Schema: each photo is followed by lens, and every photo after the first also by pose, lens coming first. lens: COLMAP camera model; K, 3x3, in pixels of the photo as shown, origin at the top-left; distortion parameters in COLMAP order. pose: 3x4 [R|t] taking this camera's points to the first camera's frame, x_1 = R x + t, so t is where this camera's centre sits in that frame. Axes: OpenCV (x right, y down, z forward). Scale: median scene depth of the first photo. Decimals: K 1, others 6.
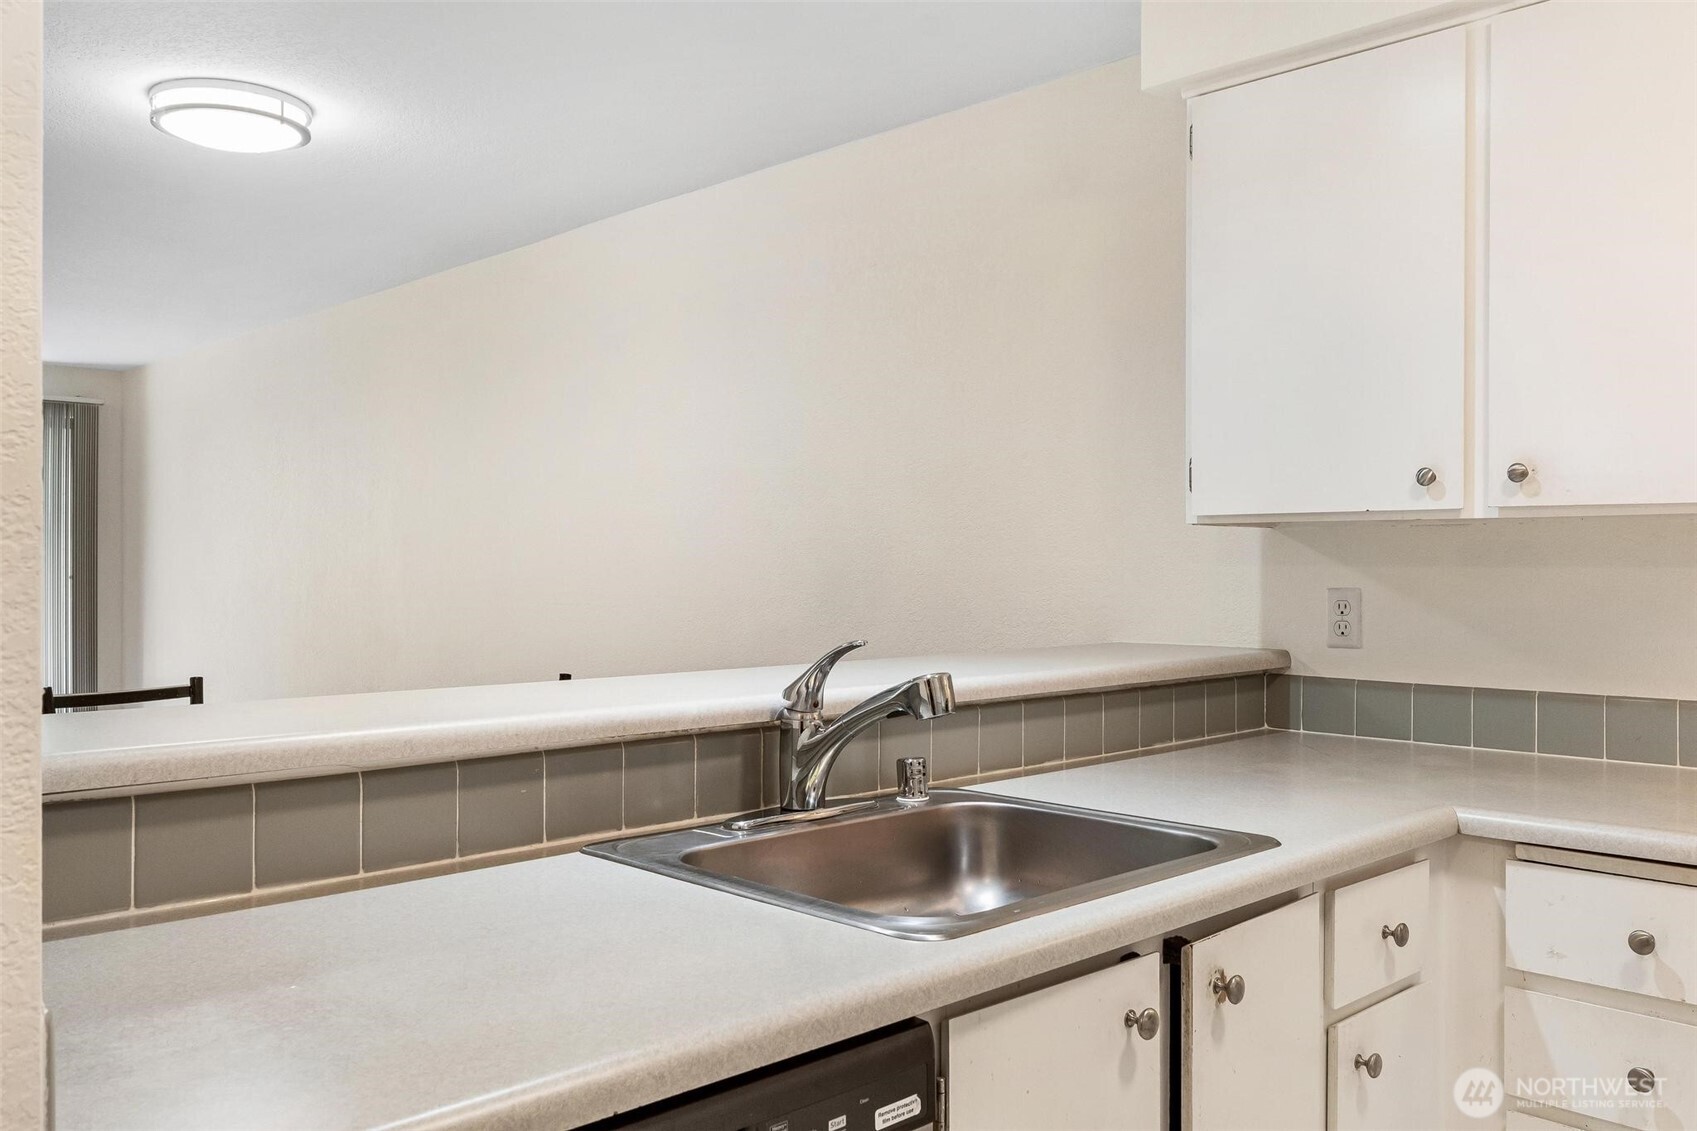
lens RADIAL K [[1380.5, 0, 859.9], [0, 1380.5, 565.4], [0, 0, 1]] dist [-0.000663, -0.010647]
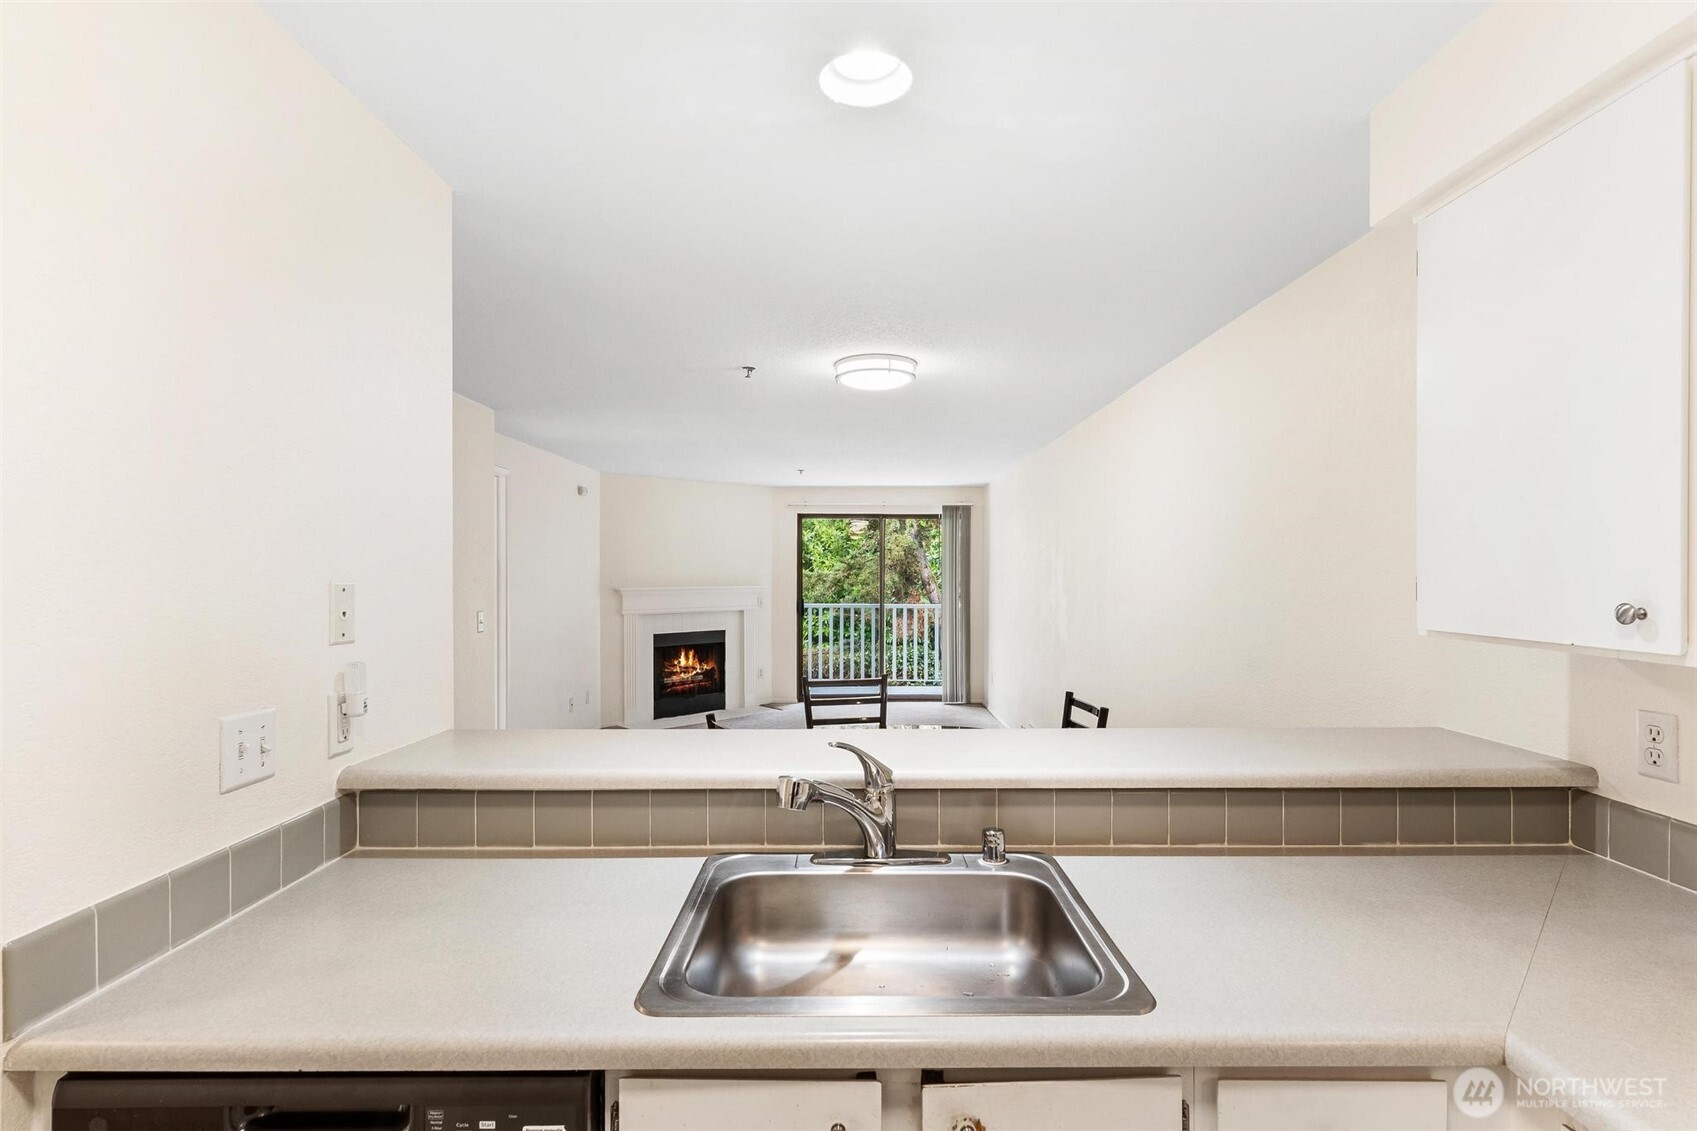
lens RADIAL K [[819.8, 0, 849.7], [0, 819.8, 573.1], [0, 0, 1]] dist [0.003839, -0.001126]
pose [[0.715703, -0.000980, -0.698404, 0.497553], [0.001886, 0.999998, 0.000530, -0.107162], [0.698403, -0.001697, 0.715703, 0.361358]]
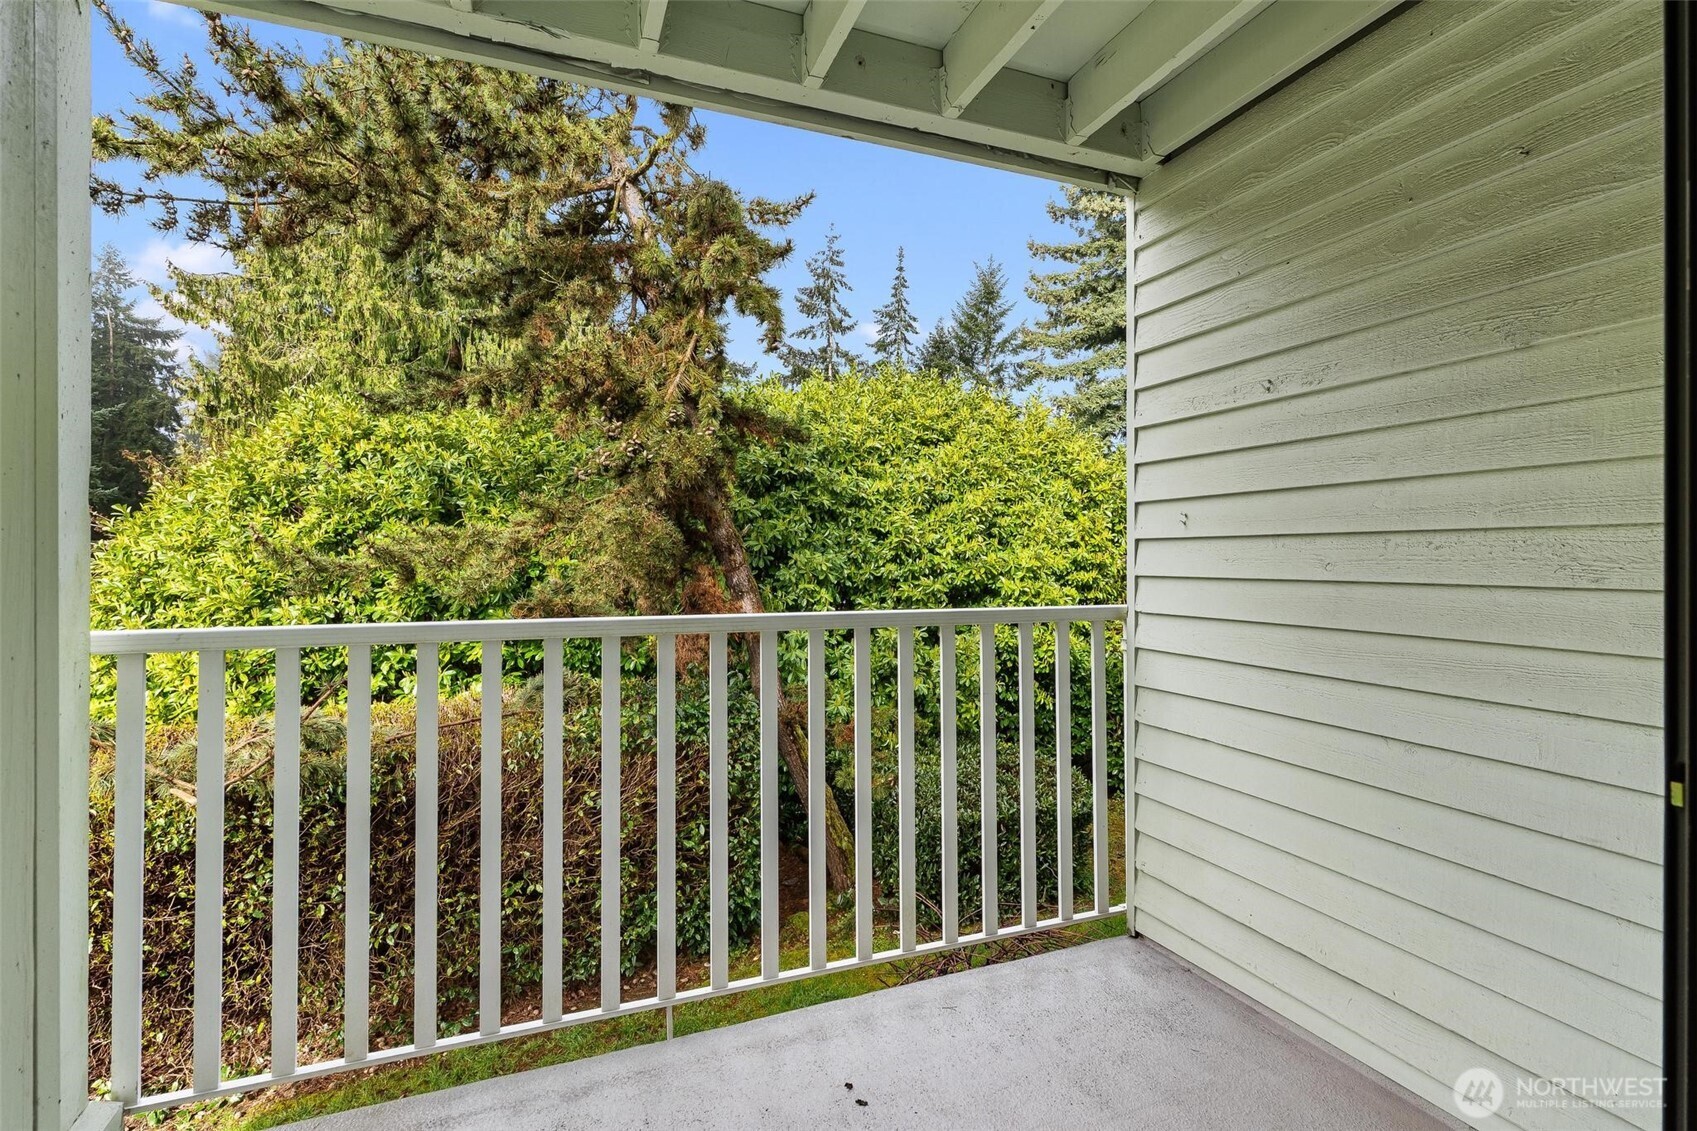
lens RADIAL K [[819.8, 0, 874.2], [0, 819.8, 547.1], [0, 0, 1]] dist [0.003839, -0.001126]
pose [[0.936475, -0.005052, -0.350697, -2.956050], [0.003736, 0.999983, -0.004430, 0.025046], [0.350714, 0.002838, 0.936478, 3.641607]]
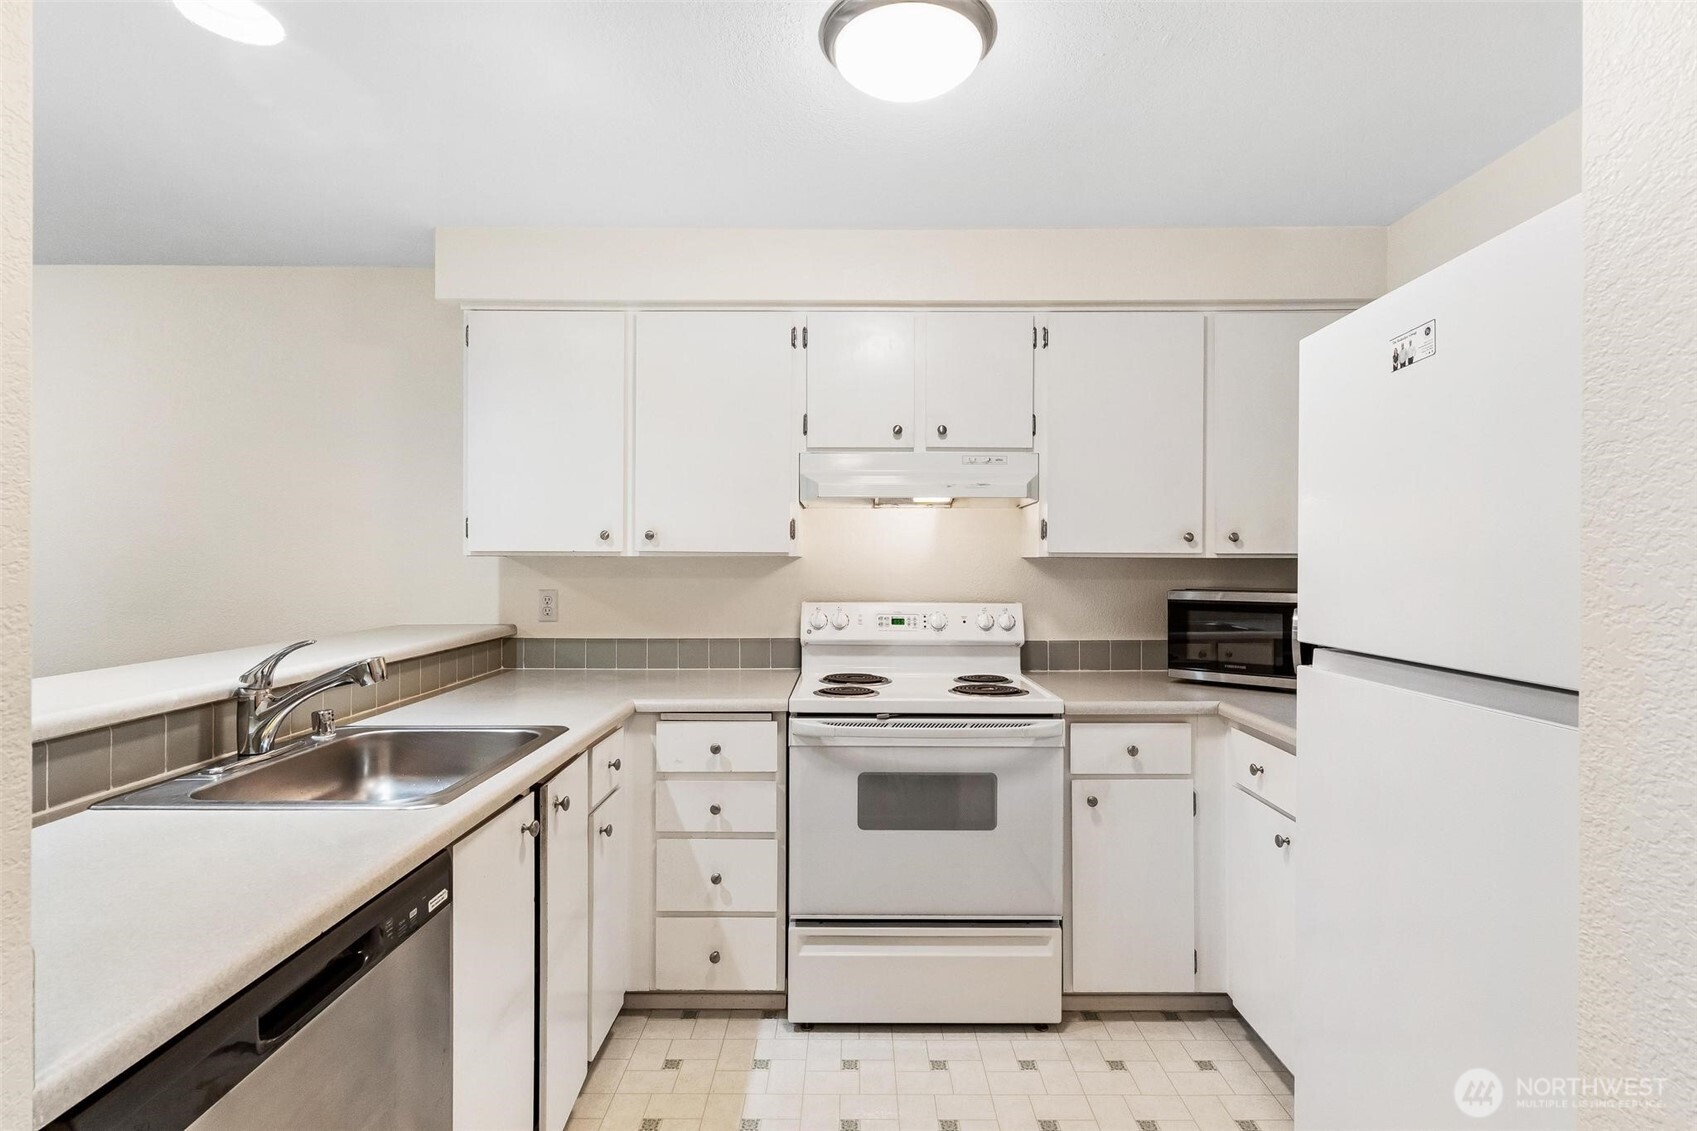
lens RADIAL K [[819.8, 0, 856.6], [0, 819.8, 563.3], [0, 0, 1]] dist [0.003839, -0.001126]
pose [[0.697500, -0.003293, 0.716577, -0.216573], [-0.000491, 0.999987, 0.005074, -0.035519], [-0.716585, -0.003891, 0.697489, -0.098575]]
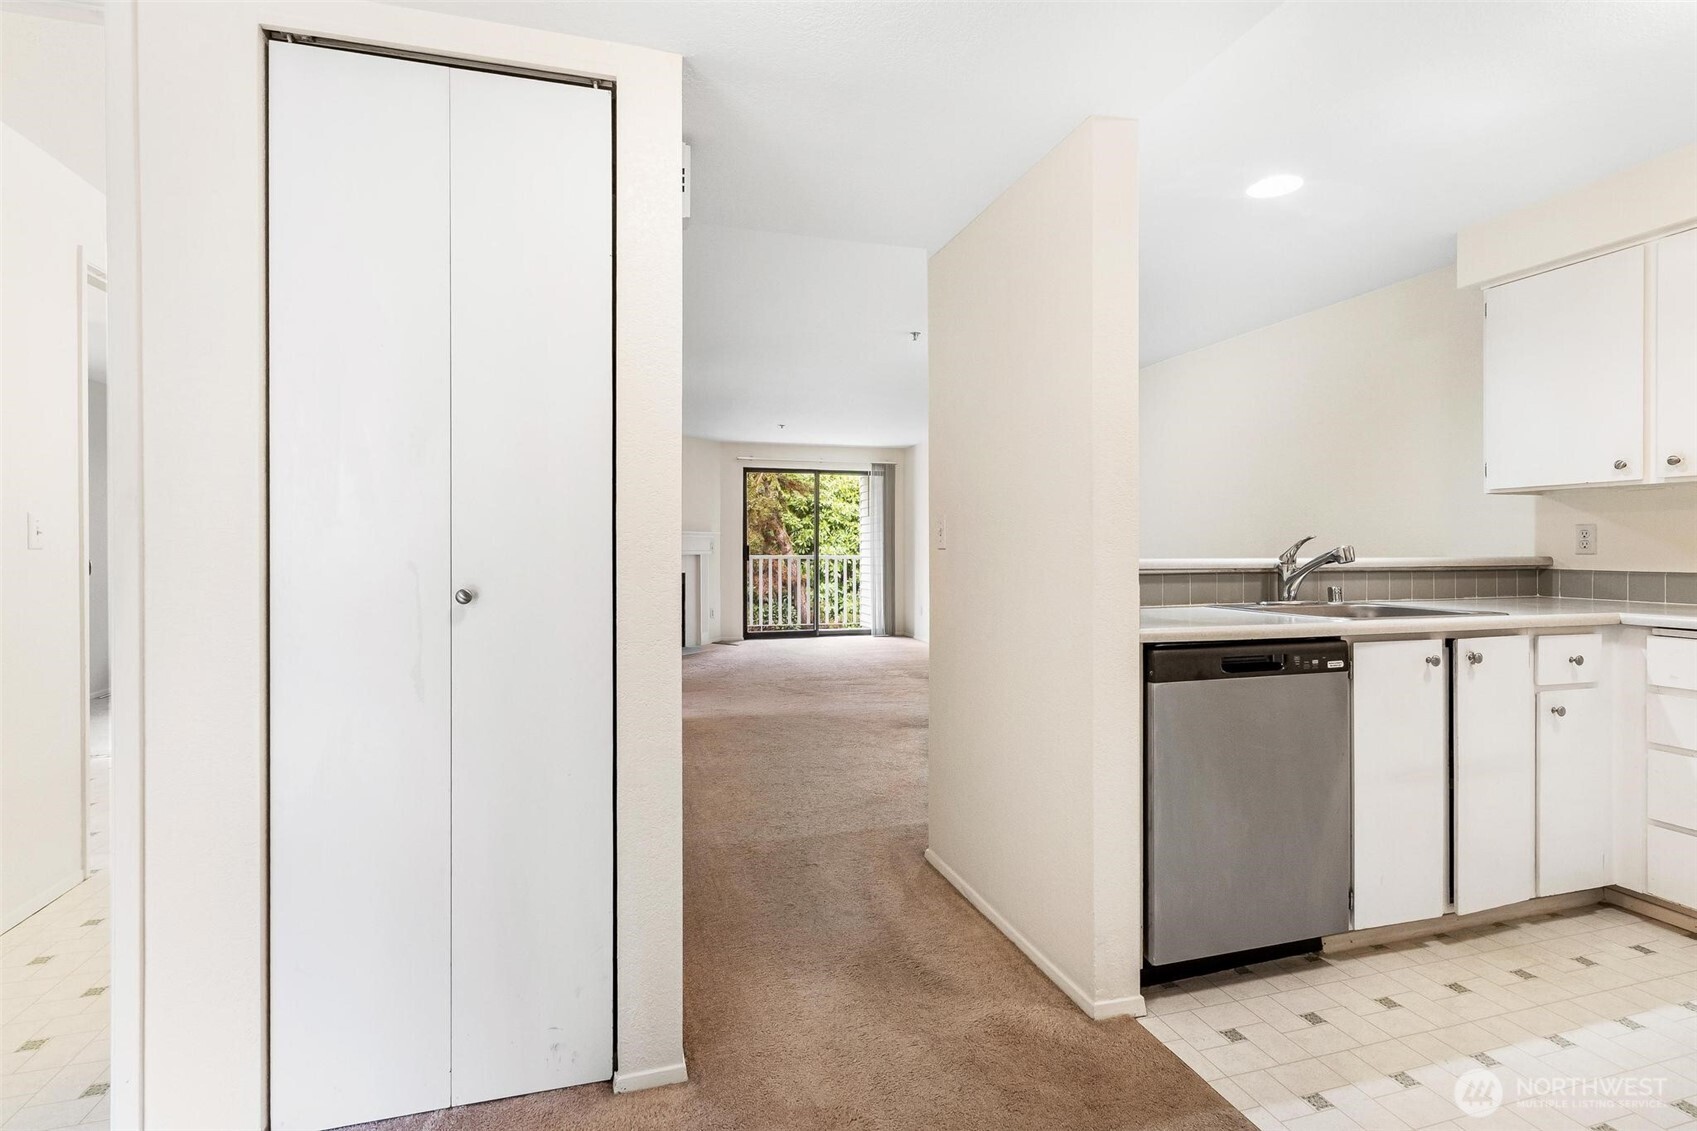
lens RADIAL K [[819.8, 0, 853.7], [0, 819.8, 546.0], [0, 0, 1]] dist [0.003839, -0.001126]
pose [[0.888461, -0.004068, -0.458934, -0.055405], [0.002974, 0.999991, -0.003107, 0.069143], [0.458942, 0.001396, 0.888465, -0.742009]]
